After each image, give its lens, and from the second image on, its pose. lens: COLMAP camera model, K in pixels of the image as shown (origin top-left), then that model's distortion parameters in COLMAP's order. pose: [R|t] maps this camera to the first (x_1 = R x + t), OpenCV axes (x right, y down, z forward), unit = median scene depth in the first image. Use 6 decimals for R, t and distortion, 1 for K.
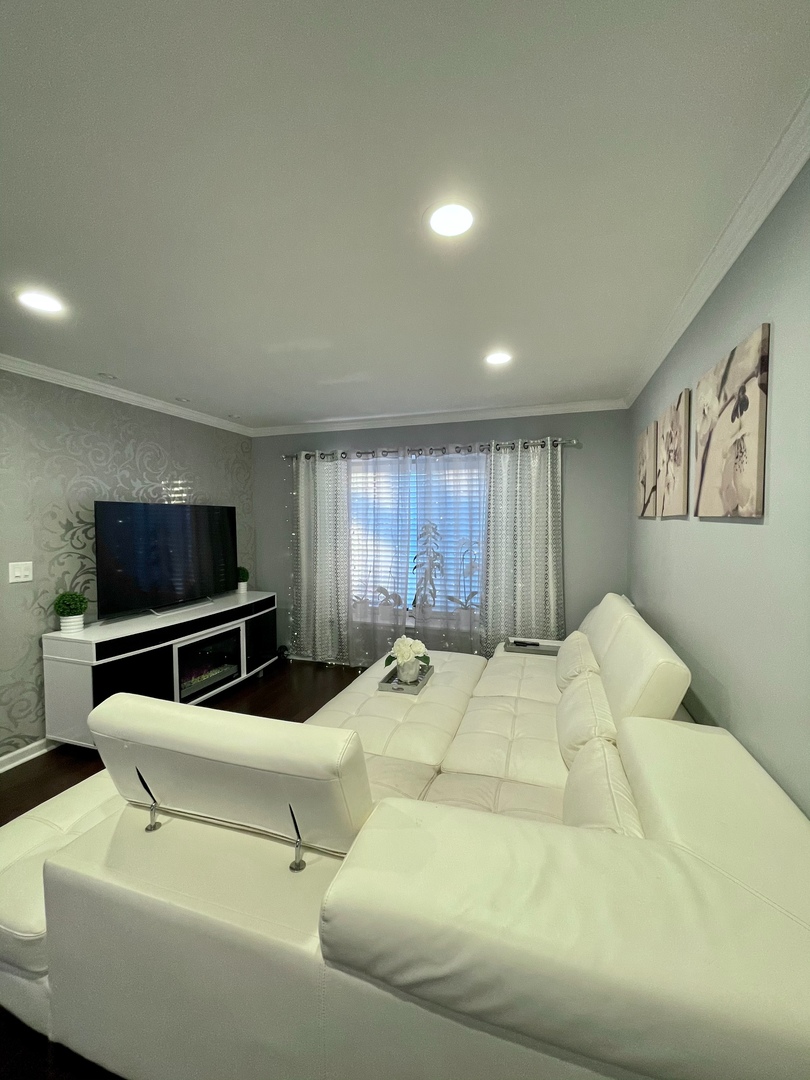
lens RADIAL K [[433.8, 0, 407.0], [0, 433.8, 533.4], [0, 0, 1]] dist [0.001126, 0.000068]
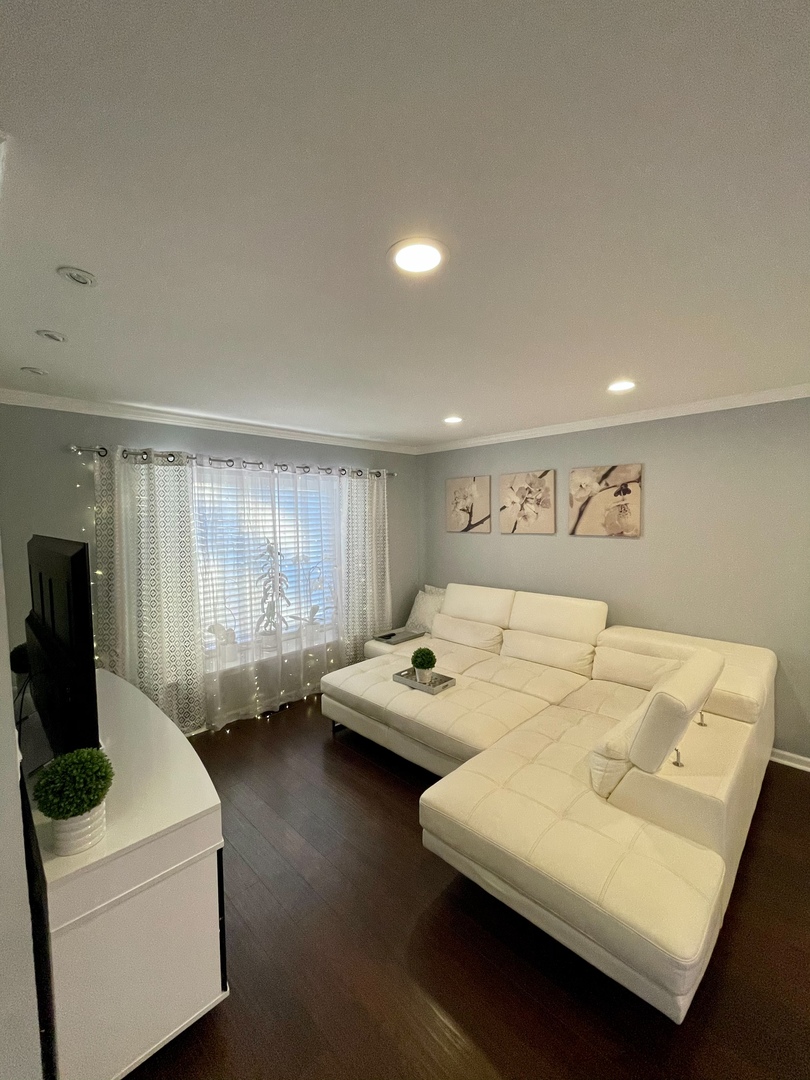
lens RADIAL K [[433.8, 0, 408.5], [0, 433.8, 543.3], [0, 0, 1]] dist [0.001126, 0.000068]
pose [[0.445483, -0.061248, 0.893193, -0.799903], [0.042831, 0.997973, 0.047071, -0.066909], [-0.894265, 0.017287, 0.447204, 0.399138]]
